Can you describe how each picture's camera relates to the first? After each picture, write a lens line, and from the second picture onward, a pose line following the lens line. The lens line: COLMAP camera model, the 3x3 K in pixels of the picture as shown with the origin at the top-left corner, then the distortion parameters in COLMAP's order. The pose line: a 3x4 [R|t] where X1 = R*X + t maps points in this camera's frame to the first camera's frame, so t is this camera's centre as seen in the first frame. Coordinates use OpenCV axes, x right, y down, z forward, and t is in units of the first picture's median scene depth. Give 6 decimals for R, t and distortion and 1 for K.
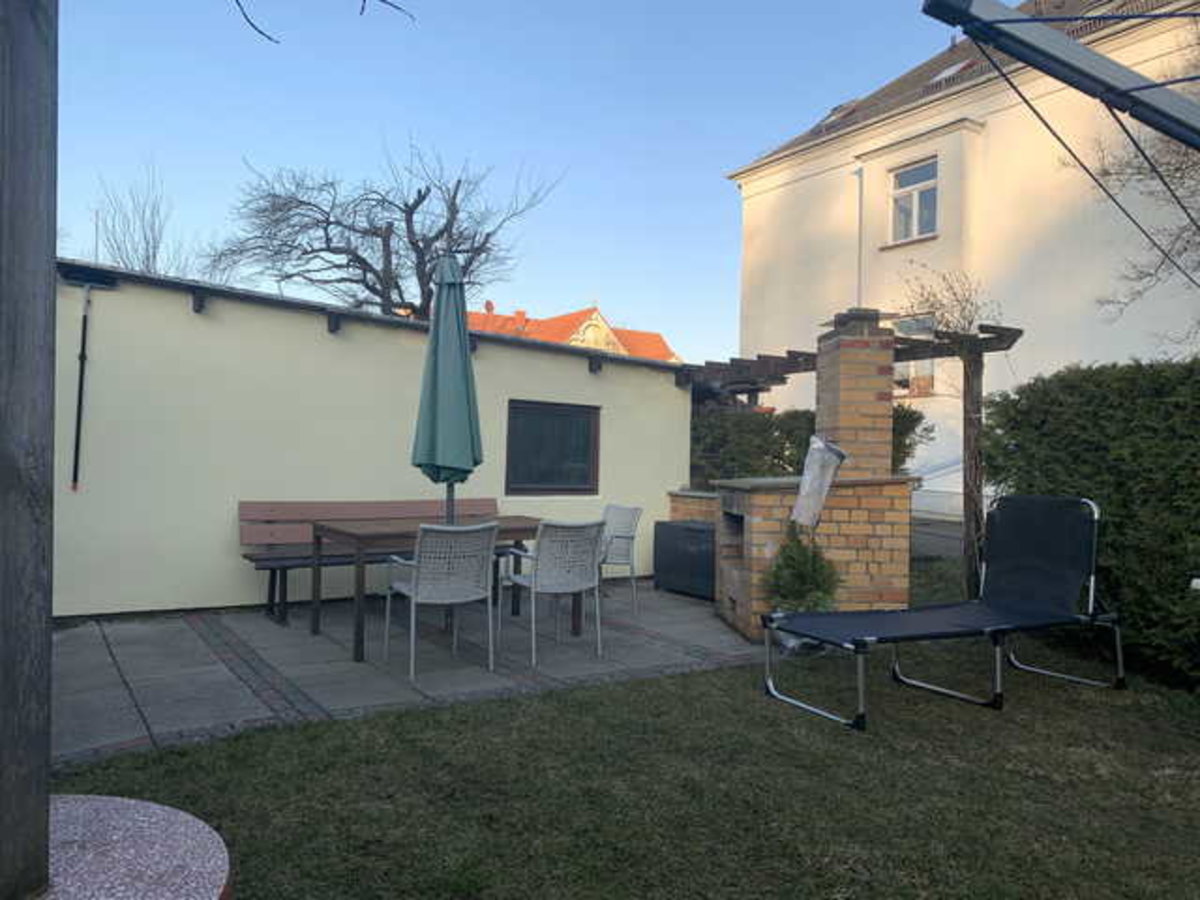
lens RADIAL K [[874.1, 0, 596.0], [0, 874.1, 454.6], [0, 0, 1]] dist [-0.003926, -0.033074]
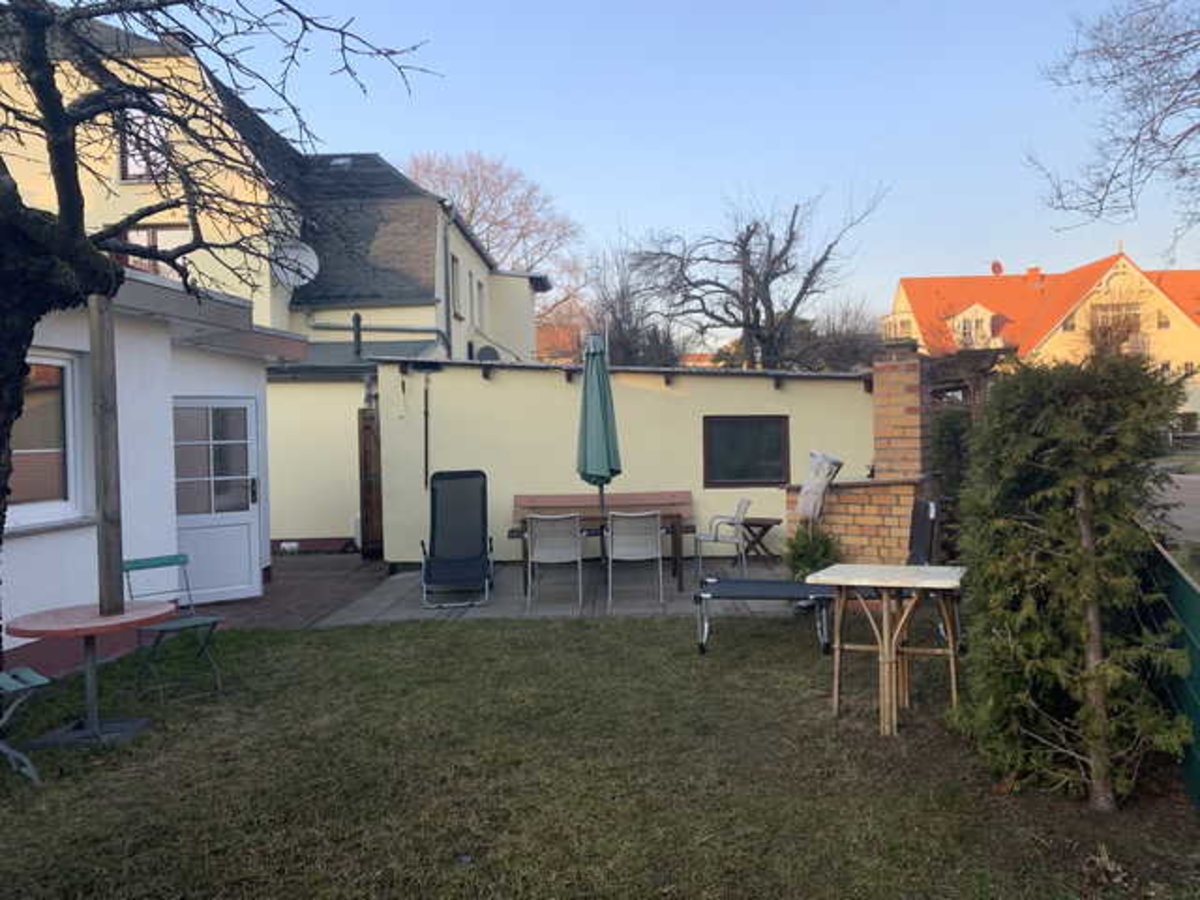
lens RADIAL K [[874.1, 0, 612.5], [0, 874.1, 437.2], [0, 0, 1]] dist [-0.003926, -0.033074]
pose [[0.830633, -0.033505, -0.555812, 0.656820], [0.040484, 0.999180, 0.000269, -0.046805], [0.555347, -0.022725, 0.831308, -0.231042]]
